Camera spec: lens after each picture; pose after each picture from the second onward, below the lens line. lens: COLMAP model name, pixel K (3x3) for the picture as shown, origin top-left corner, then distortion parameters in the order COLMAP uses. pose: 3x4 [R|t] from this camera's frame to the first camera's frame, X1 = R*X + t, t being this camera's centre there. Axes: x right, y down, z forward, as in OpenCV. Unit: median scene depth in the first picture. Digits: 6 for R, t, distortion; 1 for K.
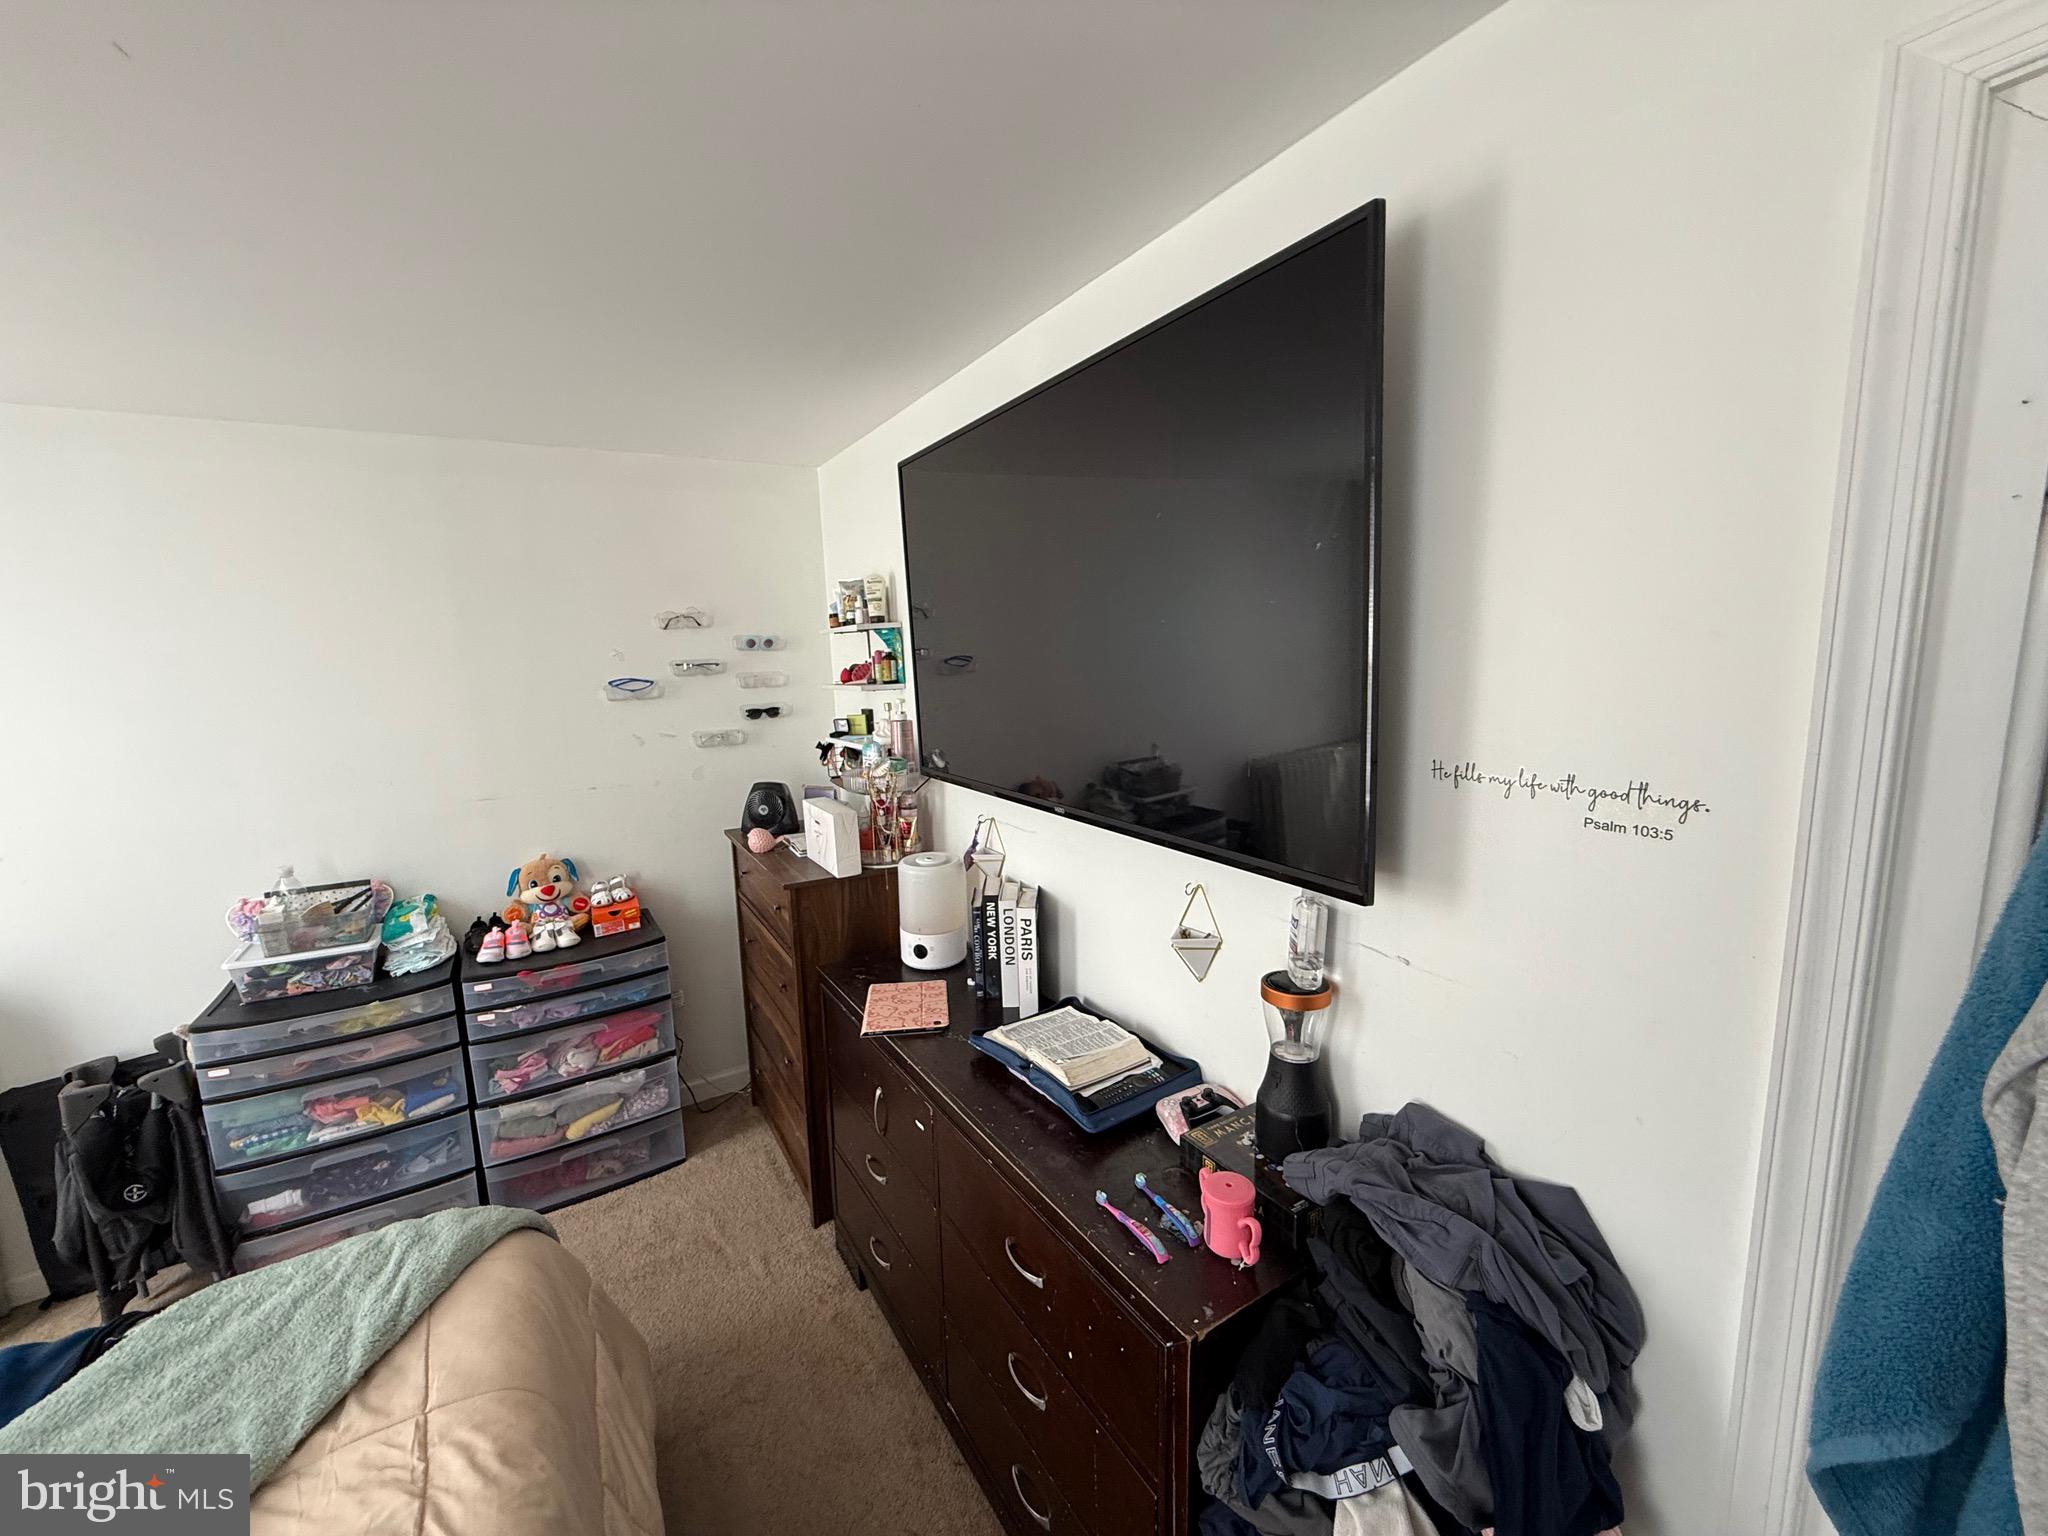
lens RADIAL K [[820.1, 0, 1020.1], [0, 820.1, 763.1], [0, 0, 1]] dist [-0.001148, 0.000535]
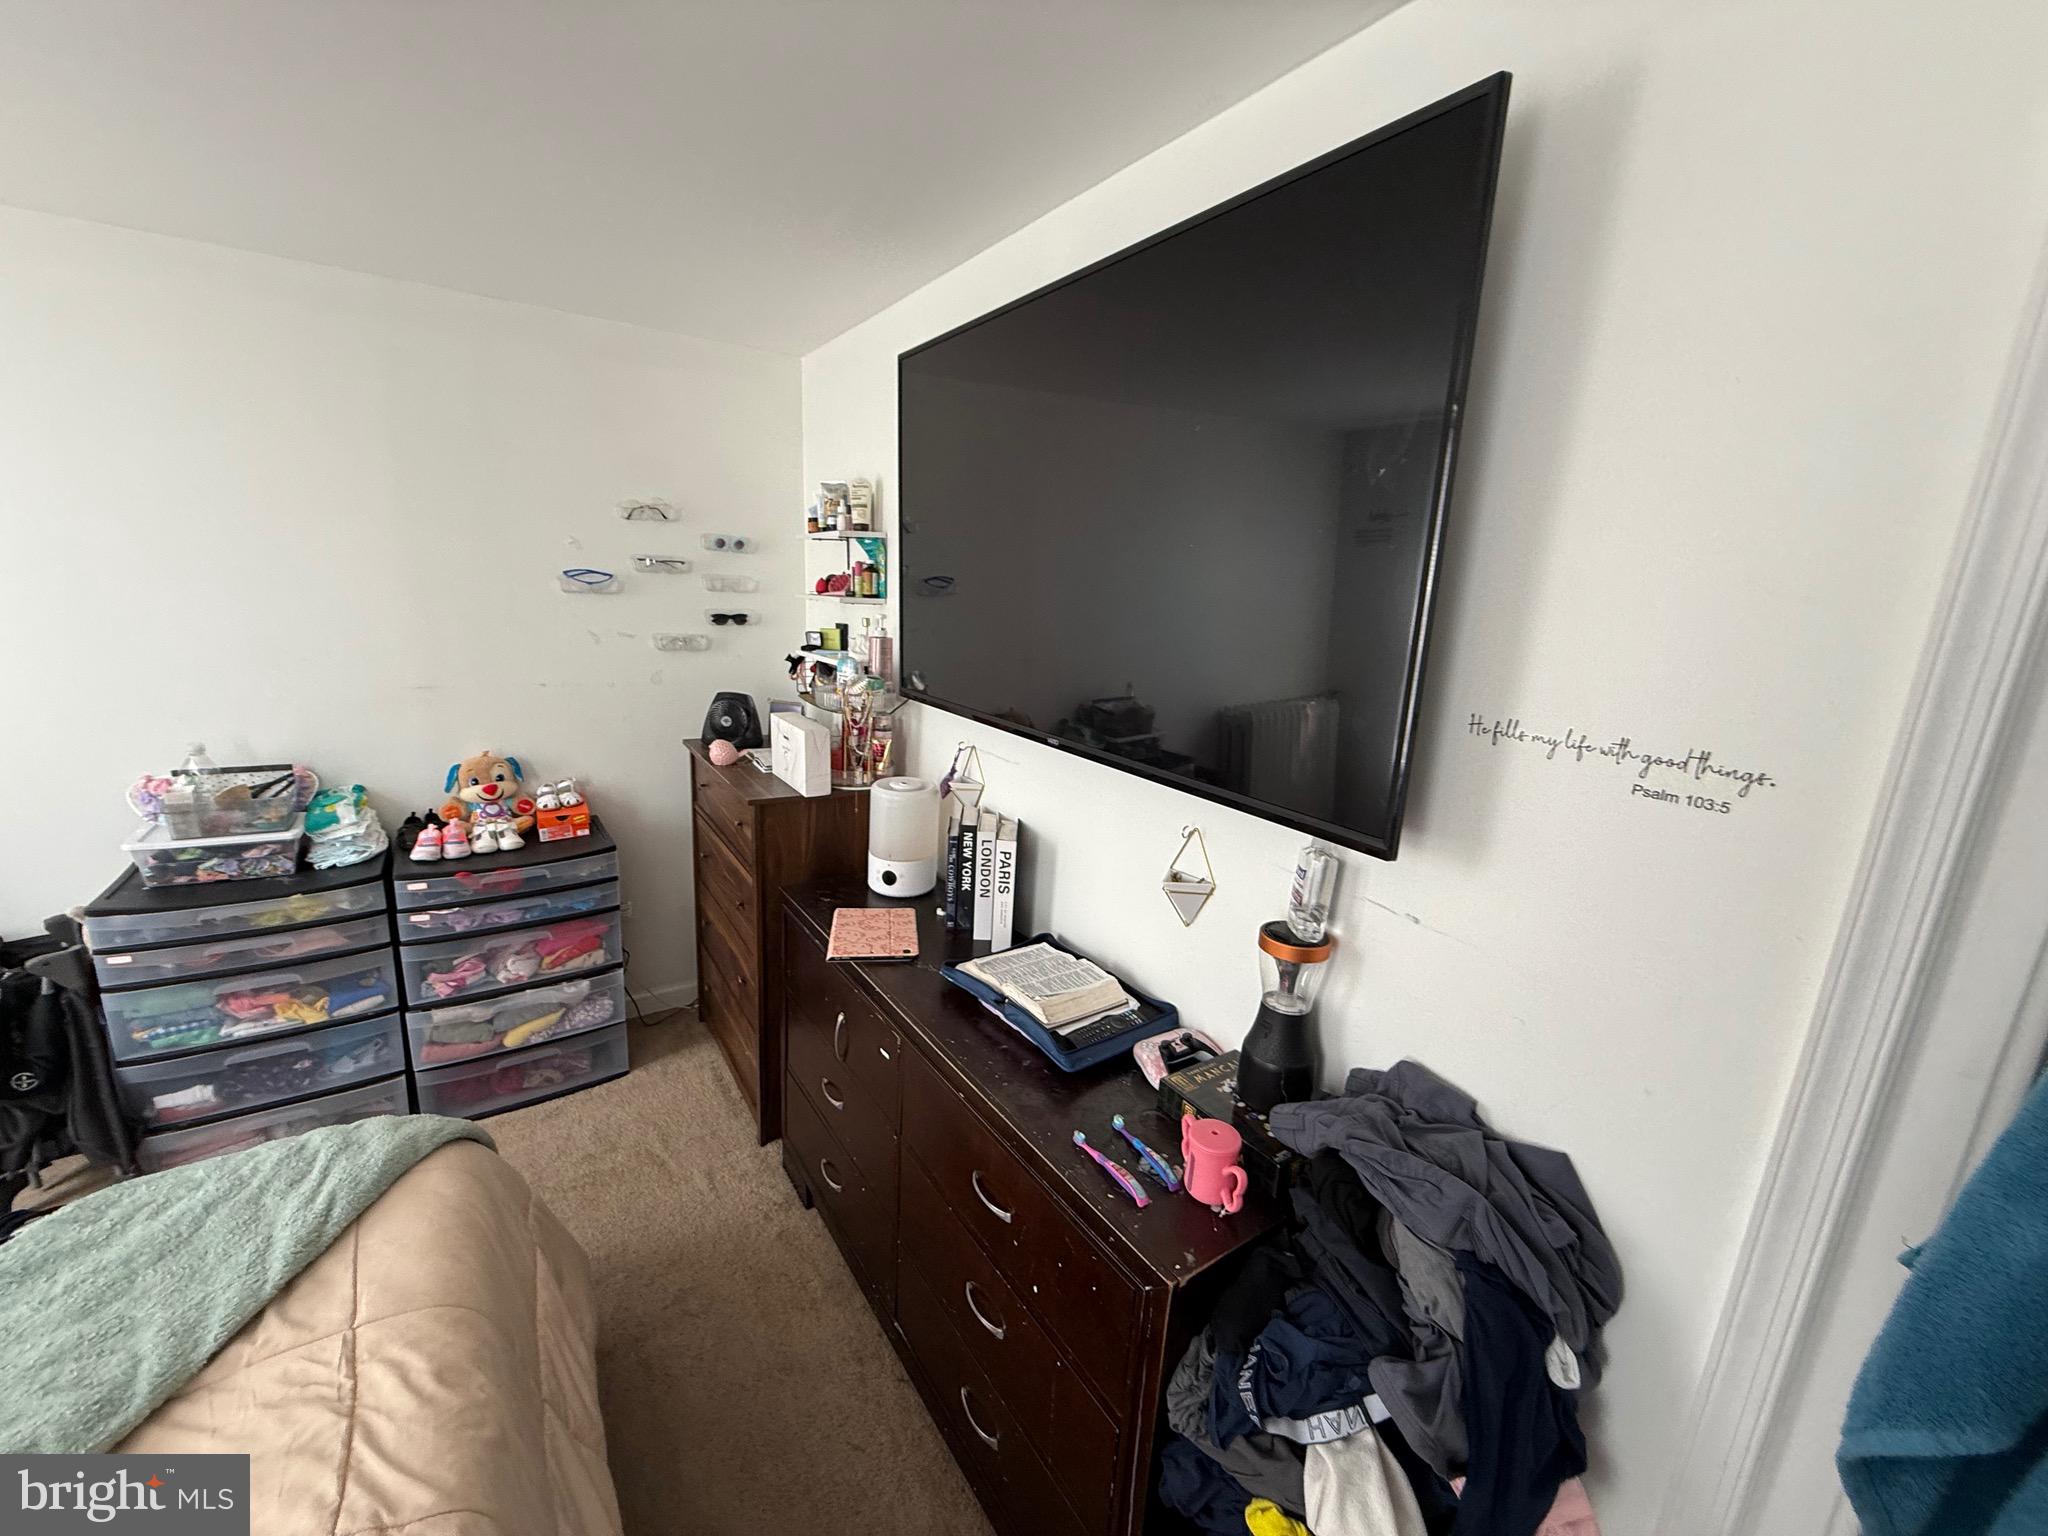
lens RADIAL K [[820.1, 0, 1021.1], [0, 820.1, 763.0], [0, 0, 1]] dist [-0.001148, 0.000535]
pose [[0.995611, 0.070705, 0.061315, -0.038940], [-0.075266, 0.994296, 0.075568, 0.011085], [-0.055623, -0.079851, 0.995254, 0.042740]]
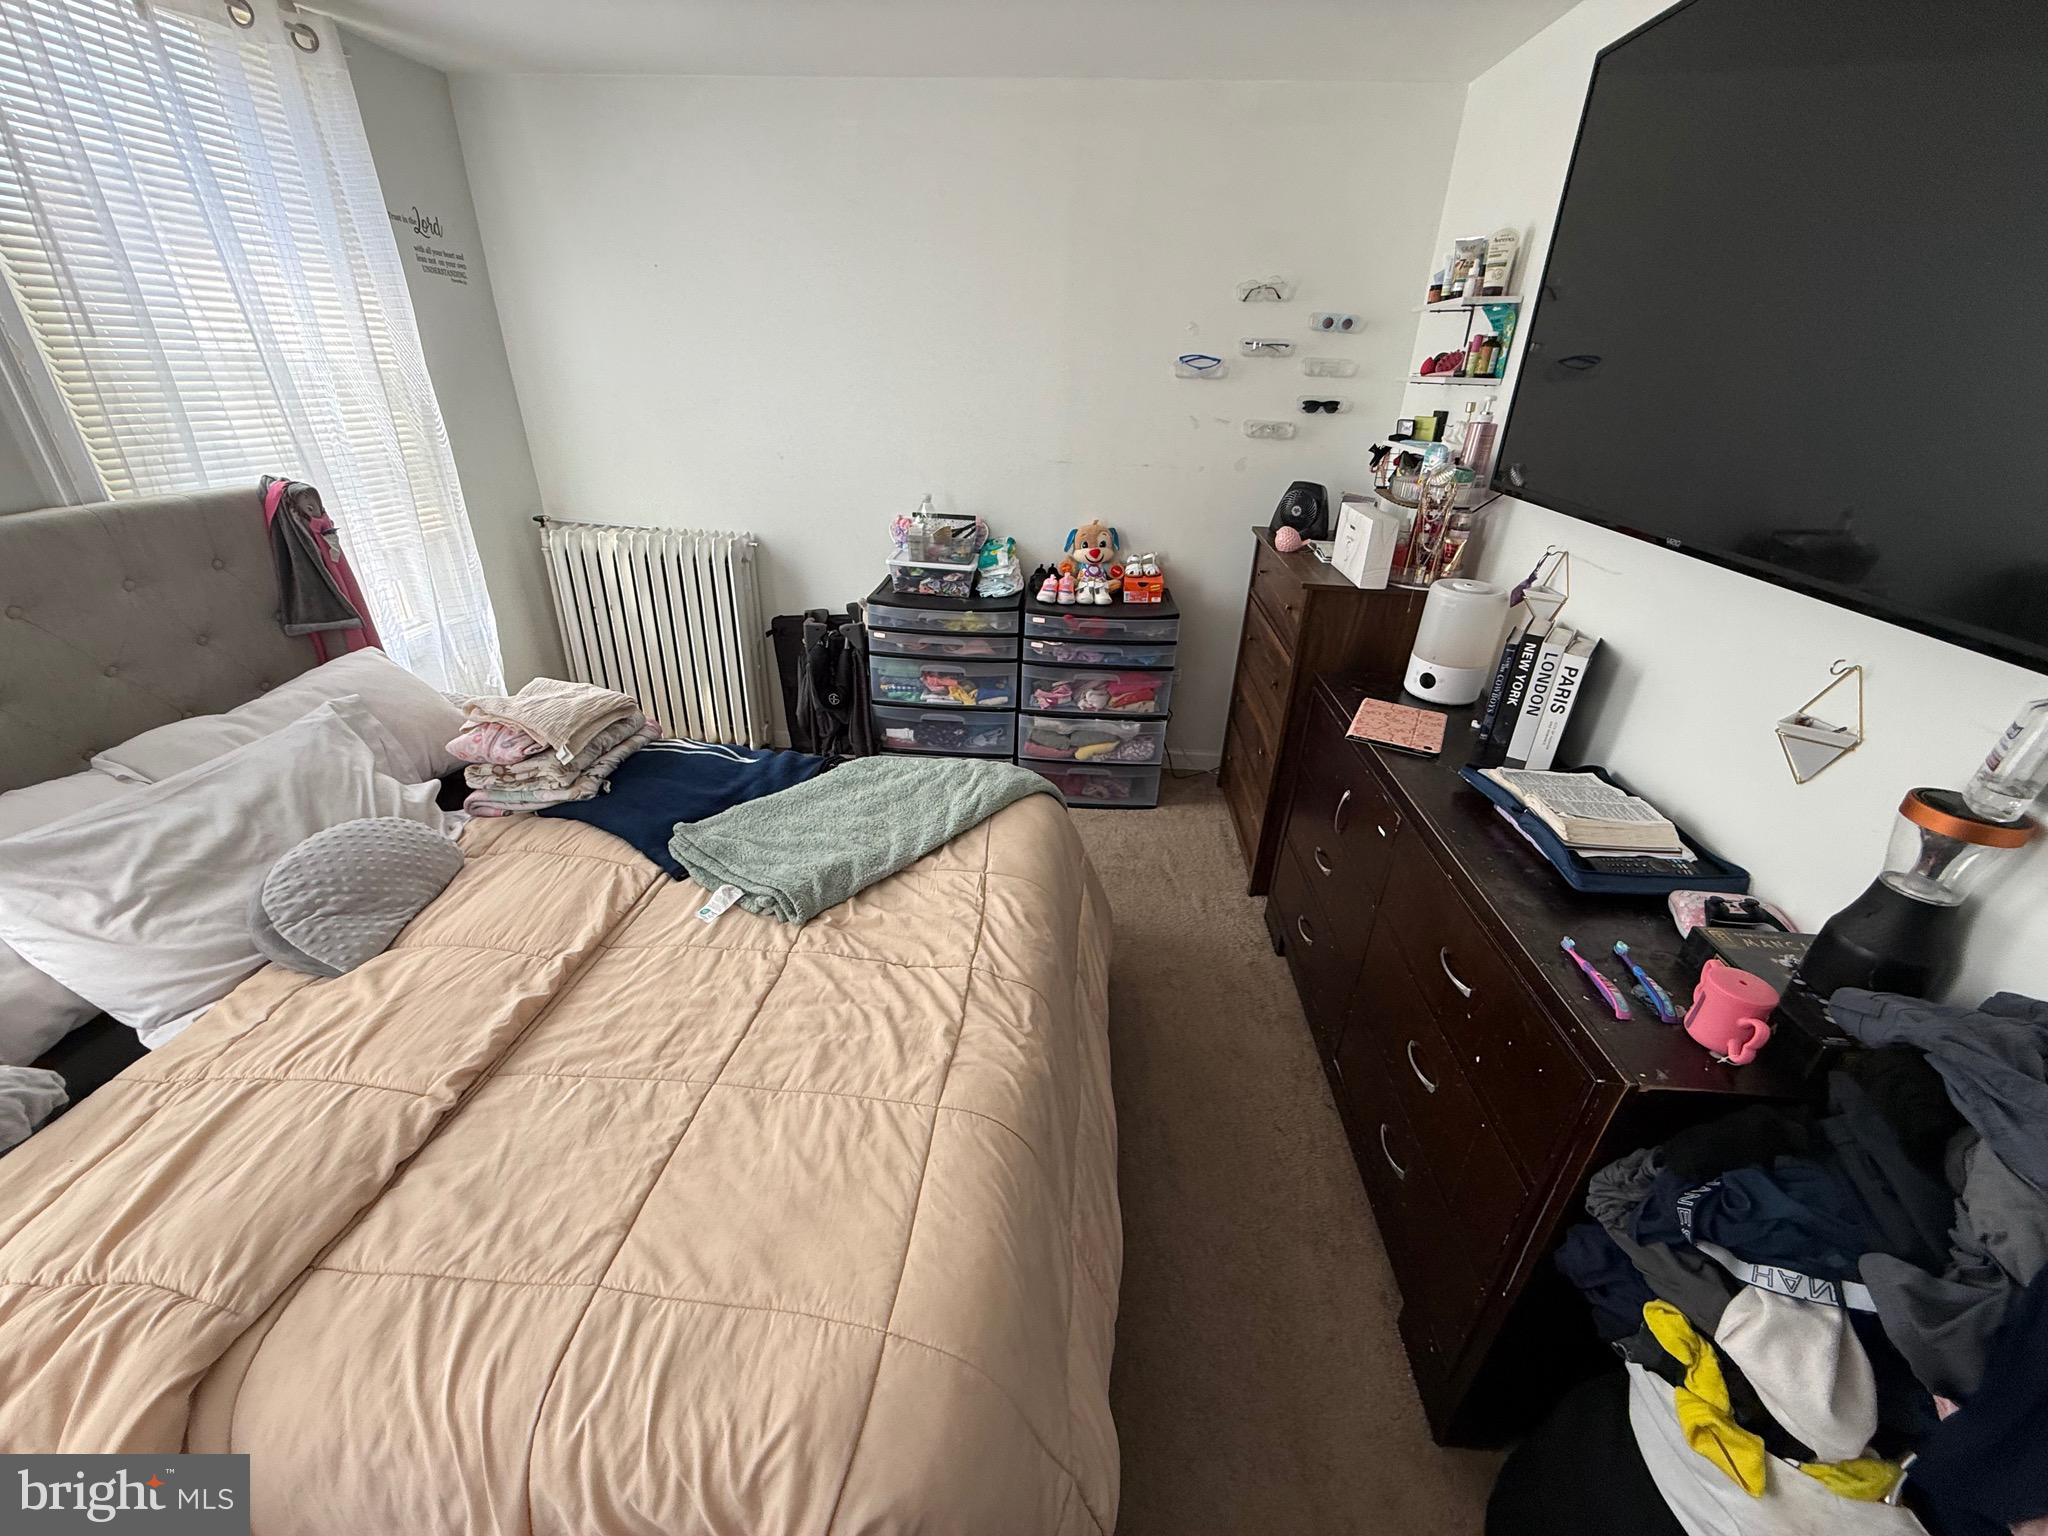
lens RADIAL K [[820.1, 0, 1018.8], [0, 820.1, 764.4], [0, 0, 1]] dist [-0.001148, 0.000535]
pose [[0.814473, 0.307797, -0.491828, -0.010914], [-0.137260, 0.925840, 0.352108, 0.054551], [0.563732, -0.219274, 0.796320, -0.051401]]
